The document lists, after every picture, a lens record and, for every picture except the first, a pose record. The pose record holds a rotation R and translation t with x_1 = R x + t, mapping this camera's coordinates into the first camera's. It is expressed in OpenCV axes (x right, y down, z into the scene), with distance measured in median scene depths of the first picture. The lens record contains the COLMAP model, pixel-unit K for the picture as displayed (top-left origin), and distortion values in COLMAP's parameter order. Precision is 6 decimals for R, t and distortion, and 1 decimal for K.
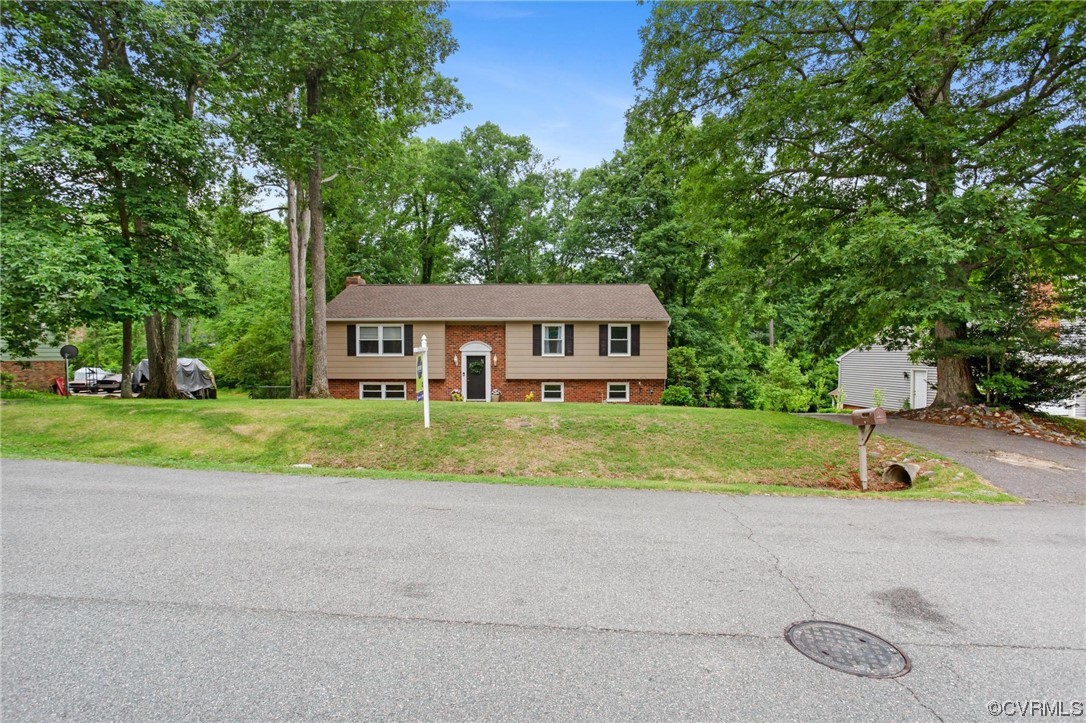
lens RADIAL K [[528.9, 0, 543.0], [0, 528.9, 361.5], [0, 0, 1]] dist [-0.058912, 0.029211]
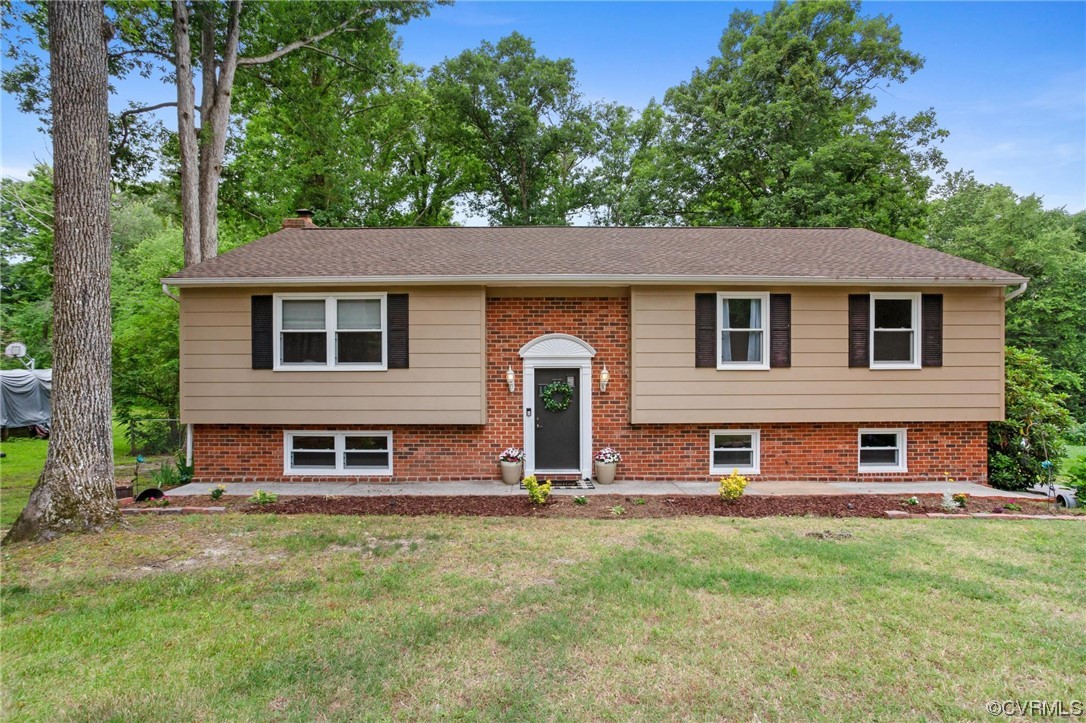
lens RADIAL K [[528.9, 0, 543.0], [0, 528.9, 361.5], [0, 0, 1]] dist [-0.058912, 0.029211]
pose [[0.999973, -0.002793, 0.006774, -0.142062], [0.002854, 0.999955, -0.009049, -0.012584], [-0.006749, 0.009068, 0.999936, 0.577691]]
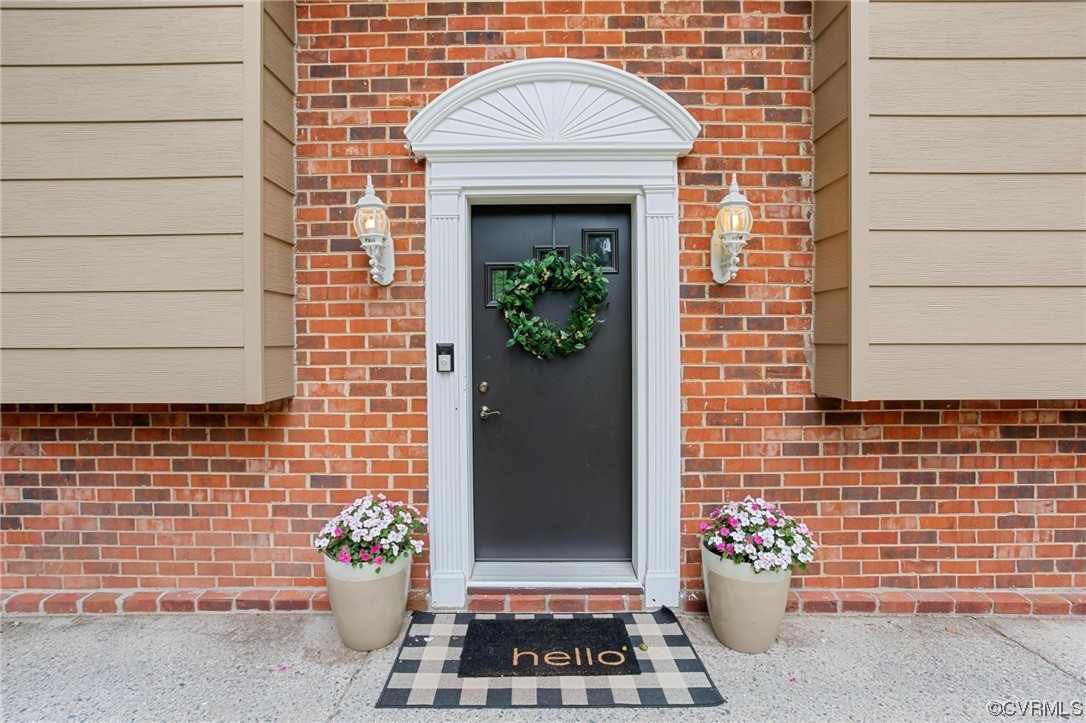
lens RADIAL K [[528.9, 0, 543.0], [0, 528.9, 361.5], [0, 0, 1]] dist [-0.058912, 0.029211]
pose [[0.999951, -0.005246, -0.008451, -0.128825], [0.005336, 0.999929, 0.010630, 0.023750], [0.008395, -0.010674, 0.999908, 0.890779]]
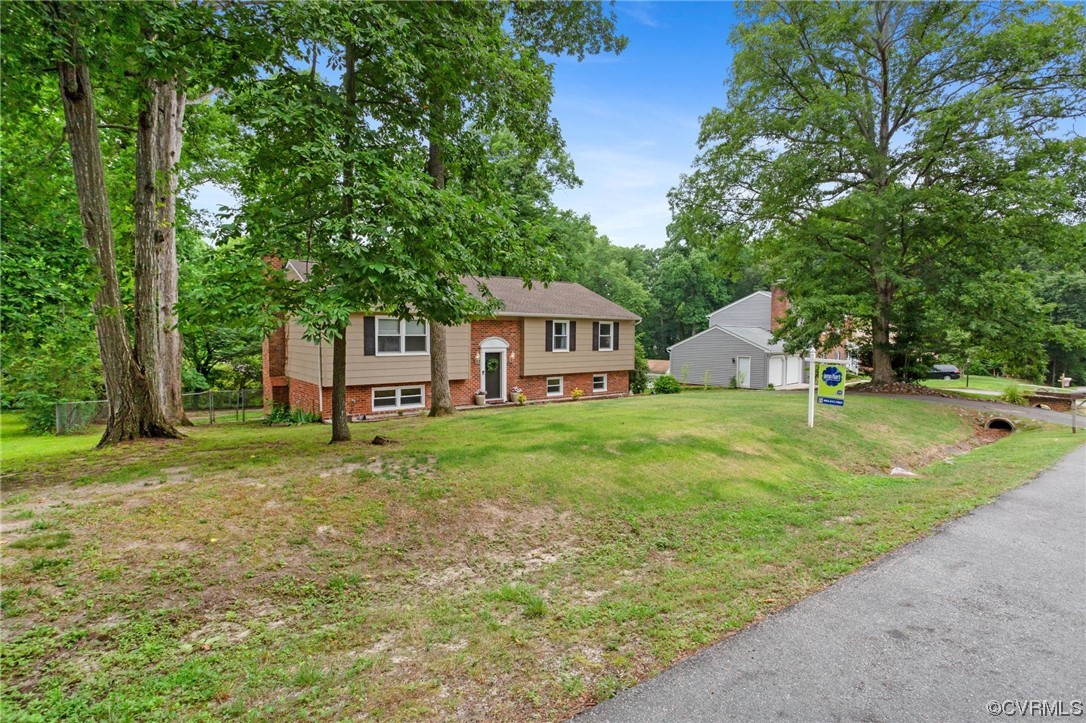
lens RADIAL K [[528.9, 0, 543.0], [0, 528.9, 361.5], [0, 0, 1]] dist [-0.058912, 0.029211]
pose [[0.773977, -0.027744, 0.632605, -0.657778], [0.003157, 0.999196, 0.039959, -0.032344], [-0.633206, -0.028930, 0.773443, 0.219154]]
